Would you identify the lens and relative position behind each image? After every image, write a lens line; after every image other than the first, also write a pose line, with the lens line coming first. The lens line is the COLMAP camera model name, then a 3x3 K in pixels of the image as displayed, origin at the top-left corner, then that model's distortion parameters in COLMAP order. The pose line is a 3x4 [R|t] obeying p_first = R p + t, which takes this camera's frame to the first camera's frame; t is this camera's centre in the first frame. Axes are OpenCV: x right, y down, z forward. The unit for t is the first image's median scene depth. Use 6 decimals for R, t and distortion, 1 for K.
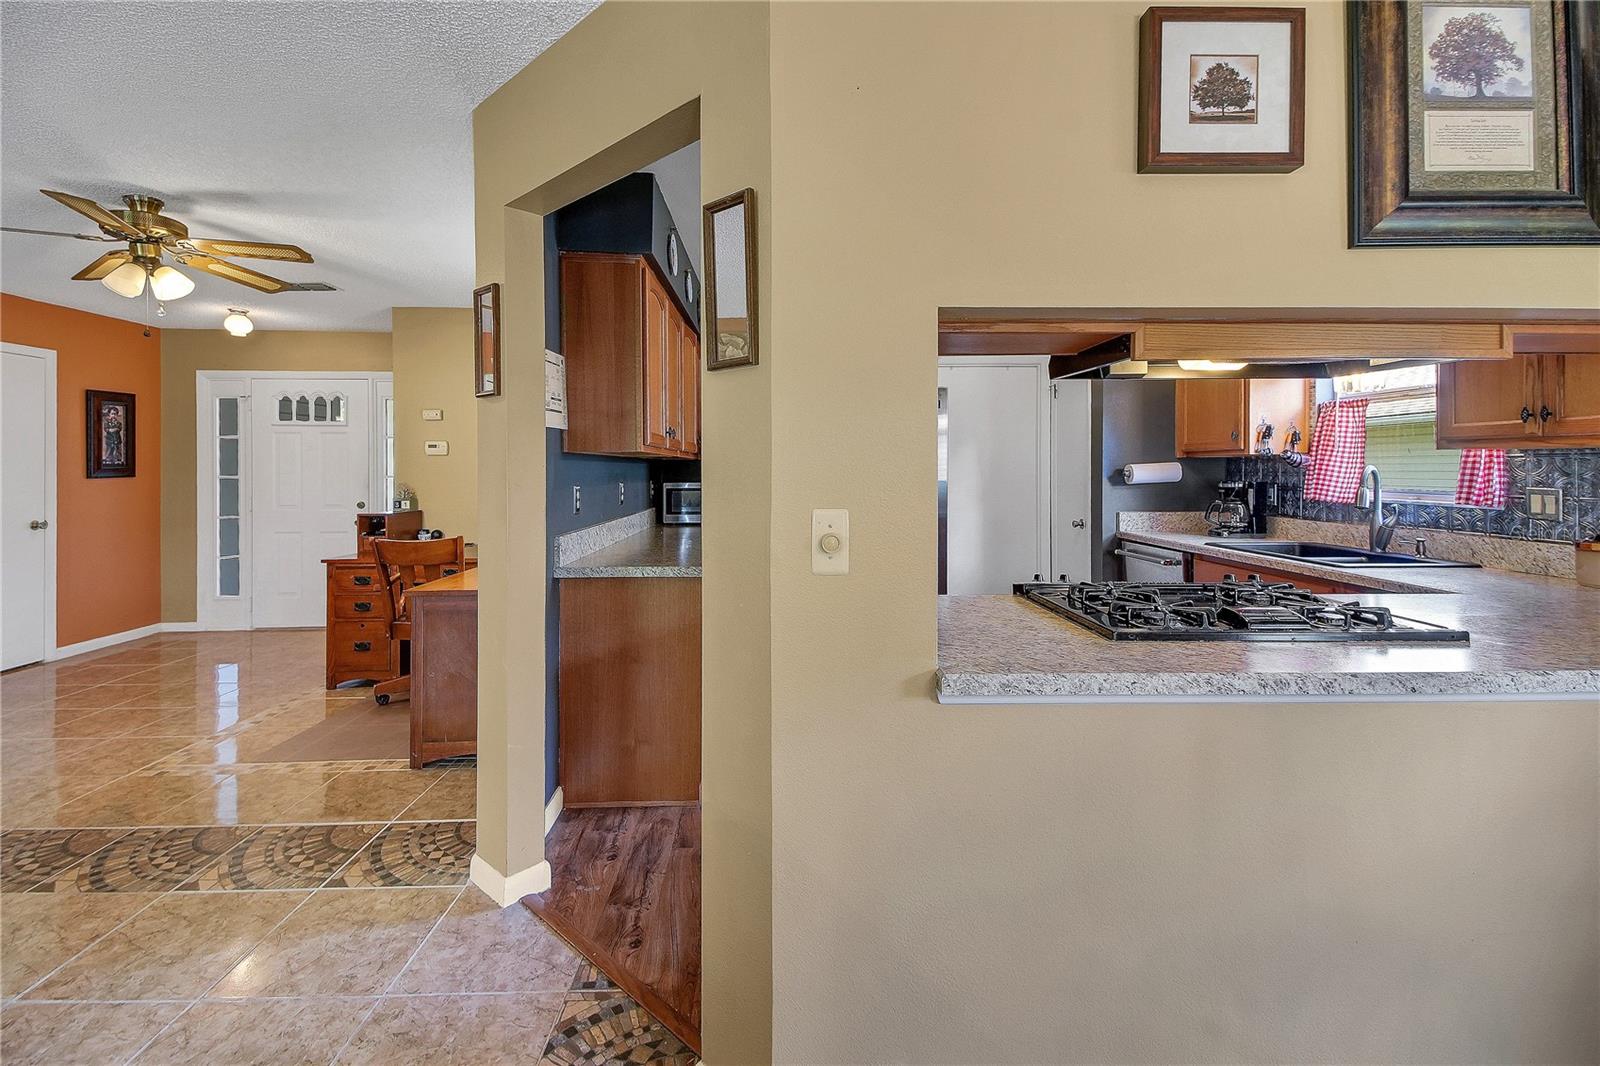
lens RADIAL K [[691.4, 0, 786.3], [0, 691.4, 466.5], [0, 0, 1]] dist [0.044241, -0.015911]
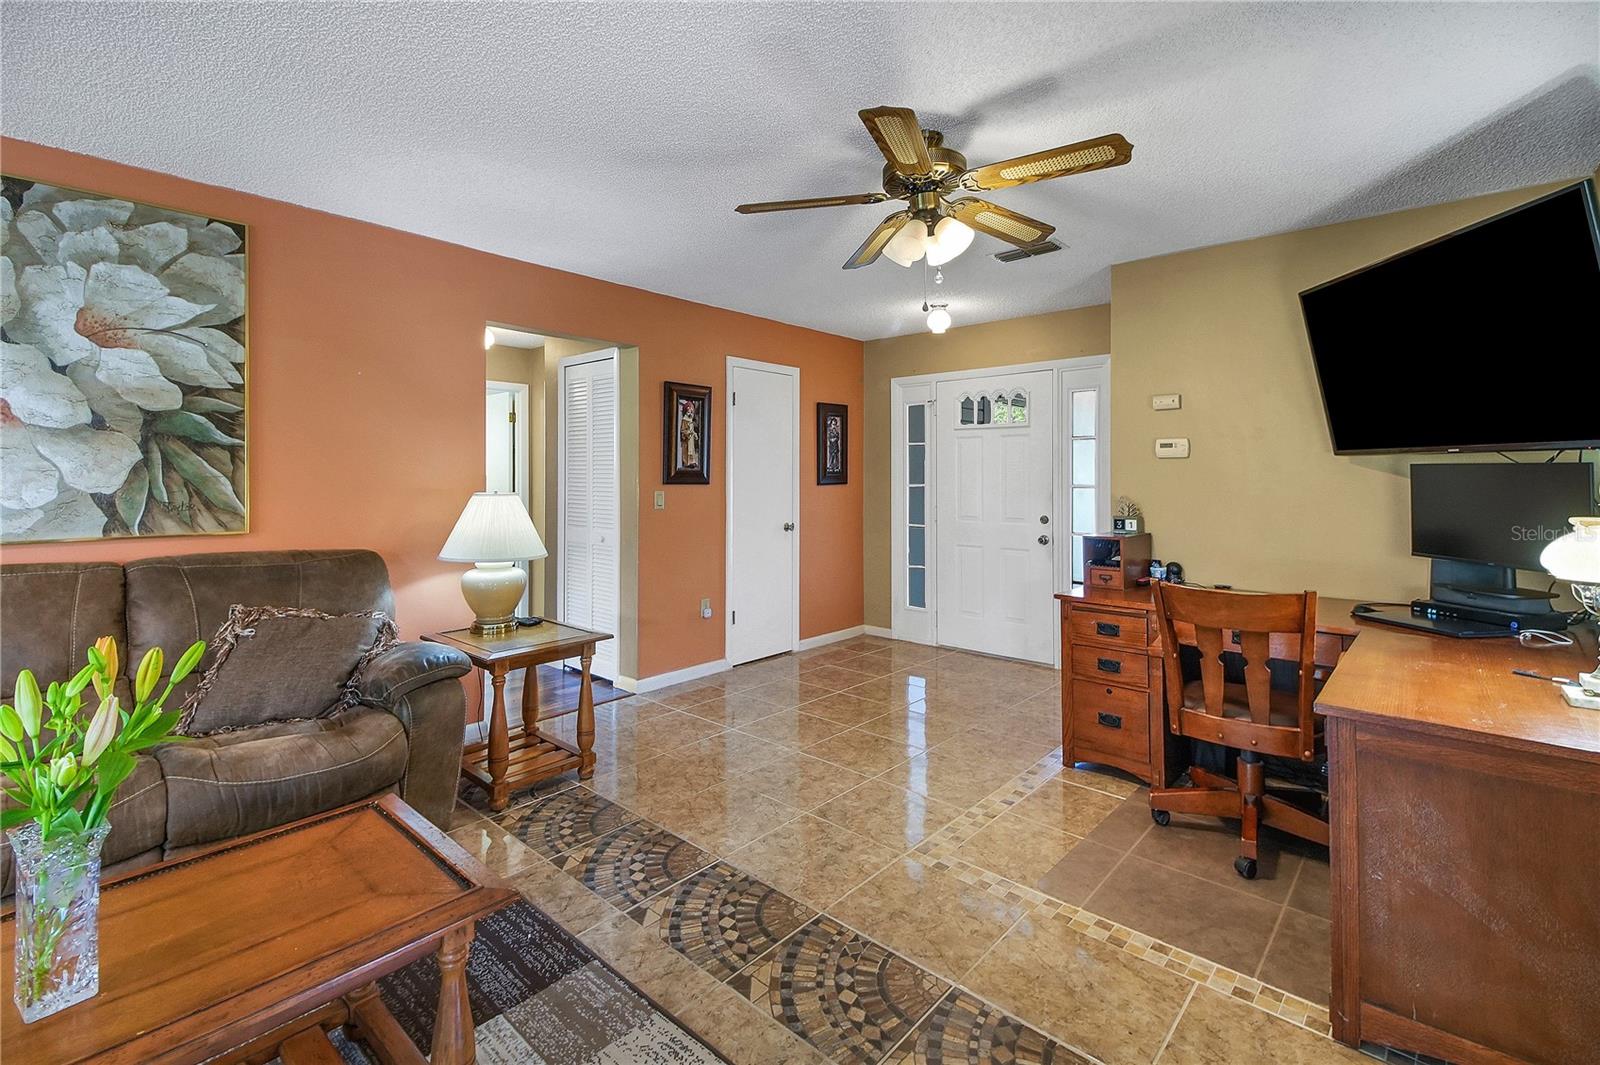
lens RADIAL K [[698.2, 0, 782.6], [0, 698.2, 470.6], [0, 0, 1]] dist [0.060807, -0.028999]
pose [[0.721575, -0.003208, -0.692329, -0.350475], [-0.000561, 0.999986, -0.005219, 0.000374], [0.692336, 0.004154, 0.721563, 0.238361]]
